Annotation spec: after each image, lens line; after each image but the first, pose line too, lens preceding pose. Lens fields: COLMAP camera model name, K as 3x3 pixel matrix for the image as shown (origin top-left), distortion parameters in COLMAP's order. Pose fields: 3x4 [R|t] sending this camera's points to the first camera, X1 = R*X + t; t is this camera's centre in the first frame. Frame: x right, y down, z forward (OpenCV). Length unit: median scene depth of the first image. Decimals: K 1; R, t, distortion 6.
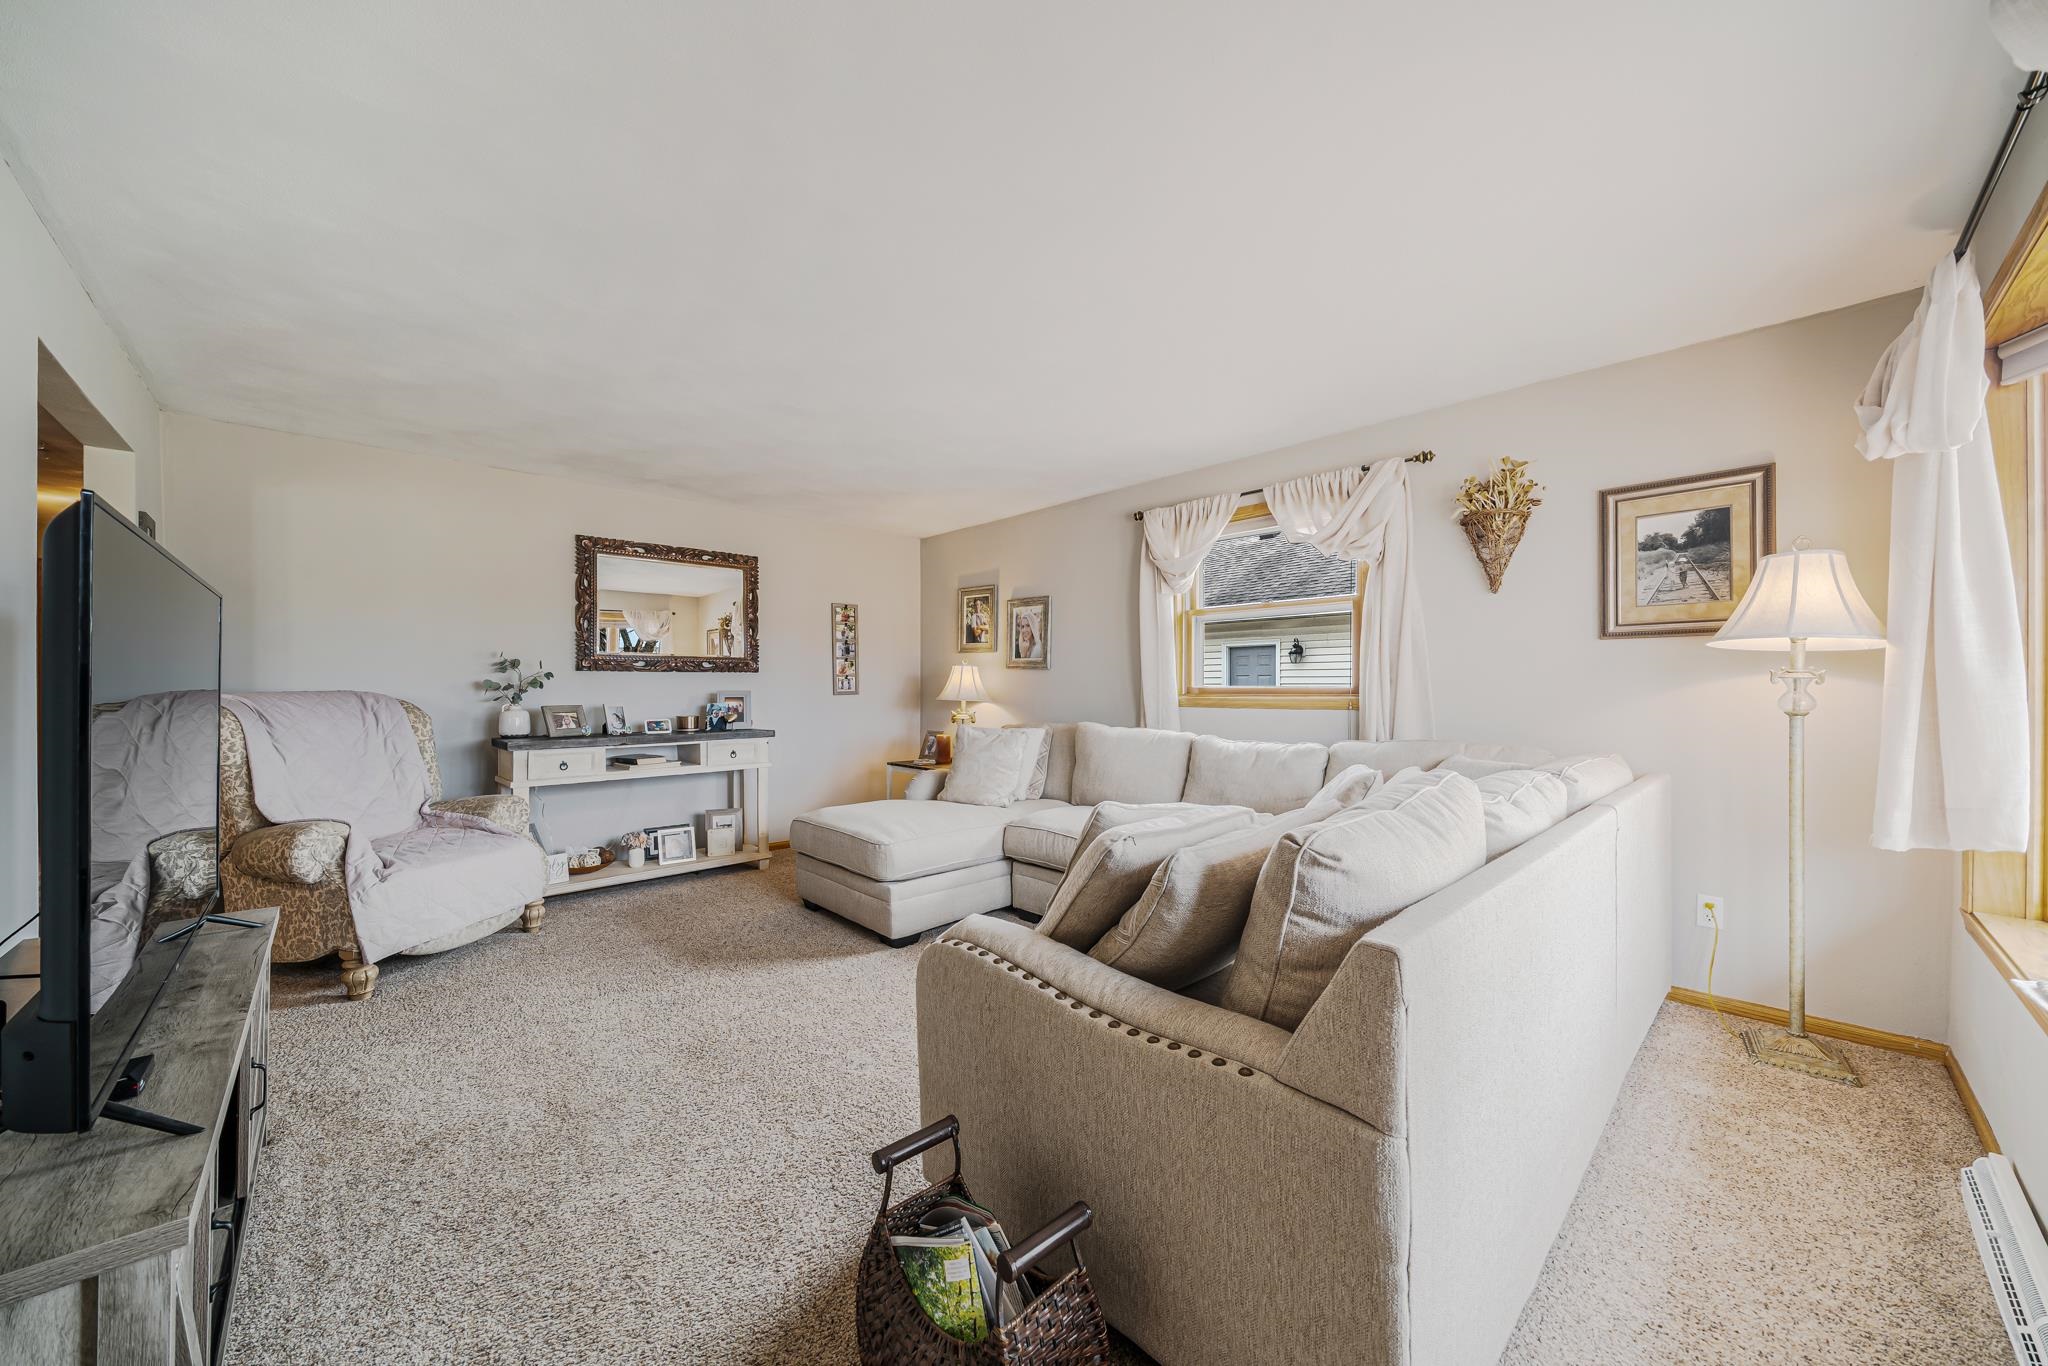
lens RADIAL K [[728.6, 0, 1023.7], [0, 728.6, 687.5], [0, 0, 1]] dist [0.000079, 0.000003]
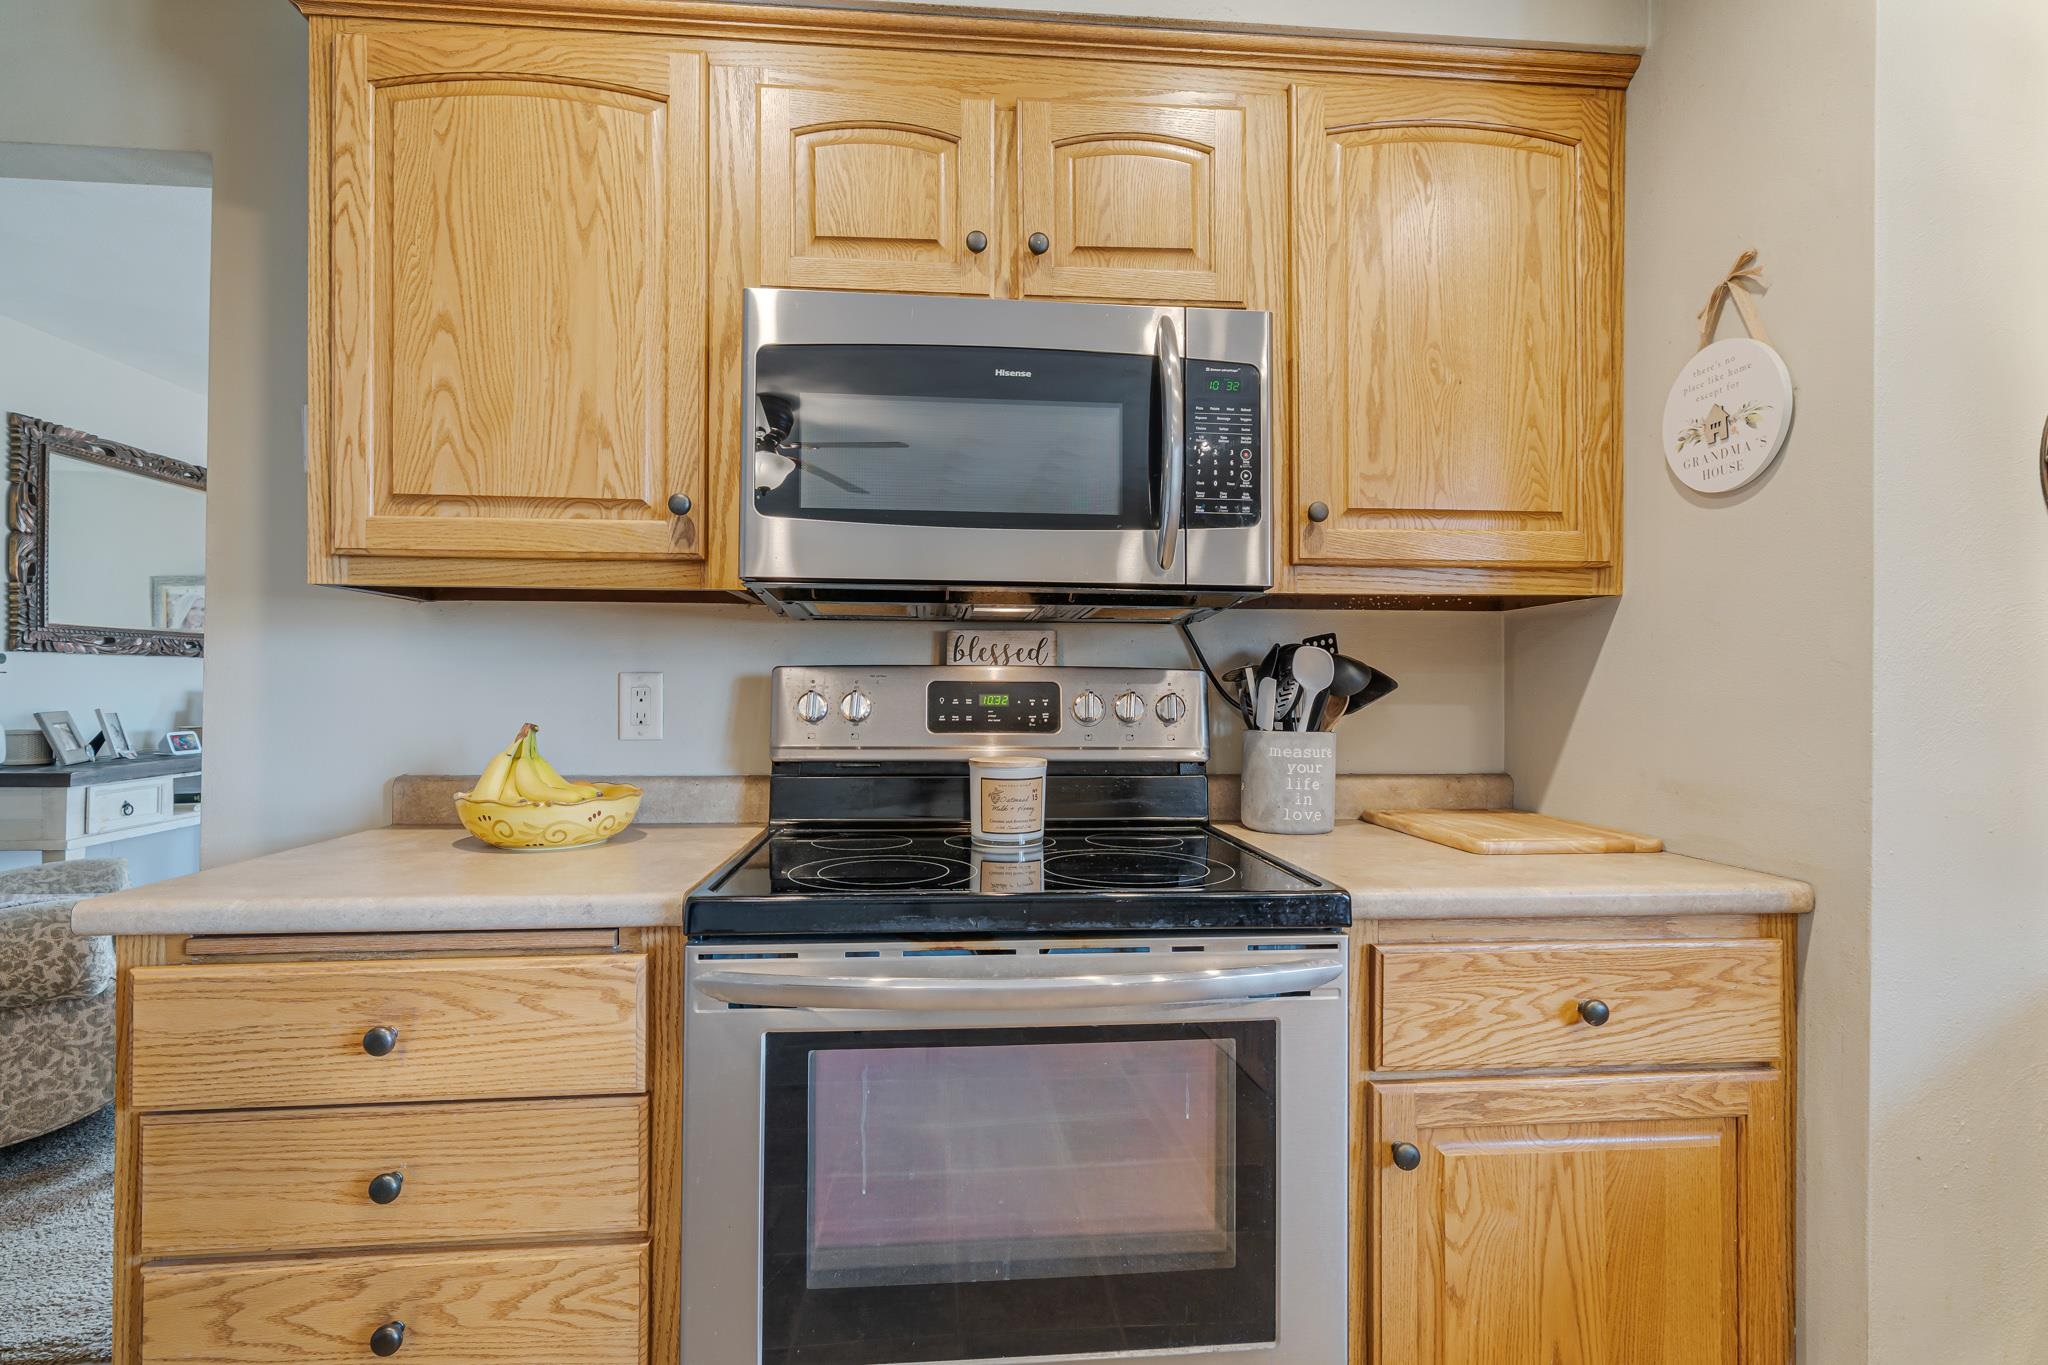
lens RADIAL K [[945.9, 0, 1022.4], [0, 945.9, 684.5], [0, 0, 1]] dist [0.001513, 0.000258]
pose [[0.624833, -0.001810, 0.780756, -0.691662], [-0.002147, 0.999990, 0.004037, -0.002486], [-0.780755, -0.004199, 0.624823, -0.089181]]
